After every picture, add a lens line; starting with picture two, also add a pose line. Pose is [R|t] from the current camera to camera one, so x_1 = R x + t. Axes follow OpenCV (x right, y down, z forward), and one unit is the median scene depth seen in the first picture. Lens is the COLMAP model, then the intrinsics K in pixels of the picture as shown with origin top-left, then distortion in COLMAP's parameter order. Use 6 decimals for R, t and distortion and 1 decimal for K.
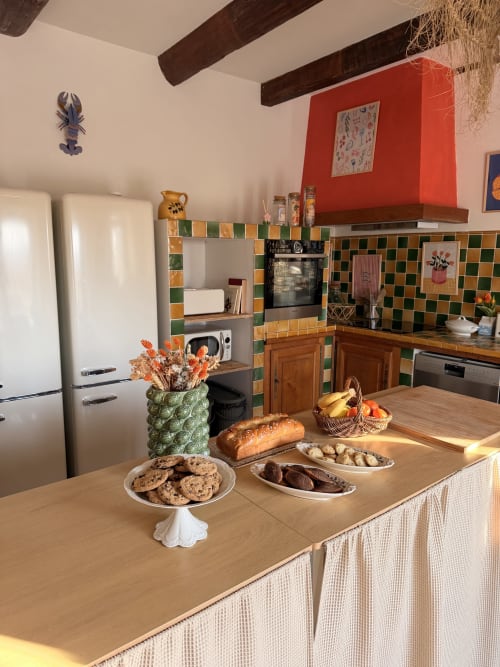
lens RADIAL K [[466.5, 0, 250.0], [0, 466.5, 333.5], [0, 0, 1]] dist [0.068815, -0.087005]
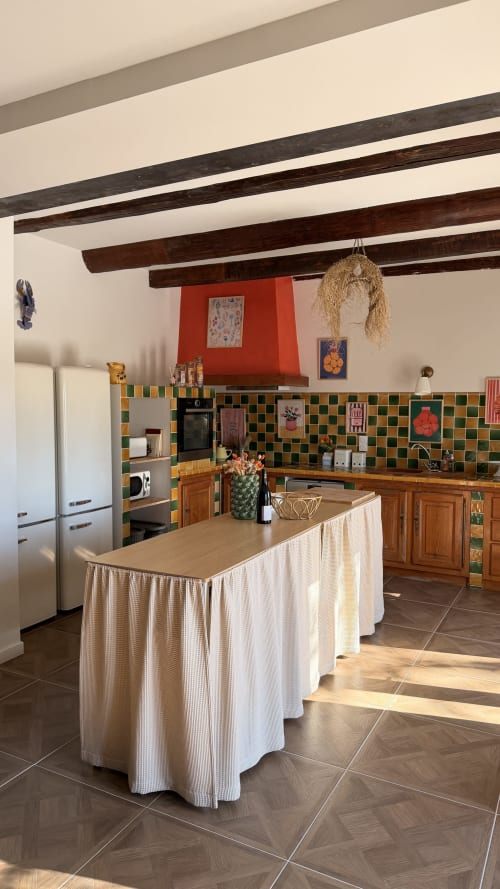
lens RADIAL K [[629.1, 0, 251.3], [0, 629.1, 452.4], [0, 0, 1]] dist [0.072199, -0.002501]
pose [[0.906244, -0.035872, 0.421230, -0.474823], [0.072690, 0.994776, -0.071672, 0.078574], [-0.416458, 0.095572, 0.904118, -0.582901]]
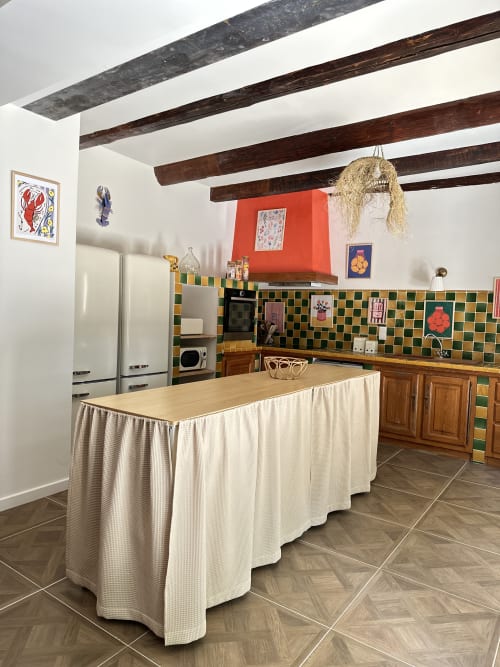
lens RADIAL K [[474.2, 0, 250.0], [0, 474.2, 333.5], [0, 0, 1]] dist [0.072078, -0.039272]
pose [[0.951156, 0.017441, 0.308217, -0.341685], [0.019102, 0.993165, -0.115149, 0.122787], [-0.308119, 0.115412, 0.944321, -0.462024]]
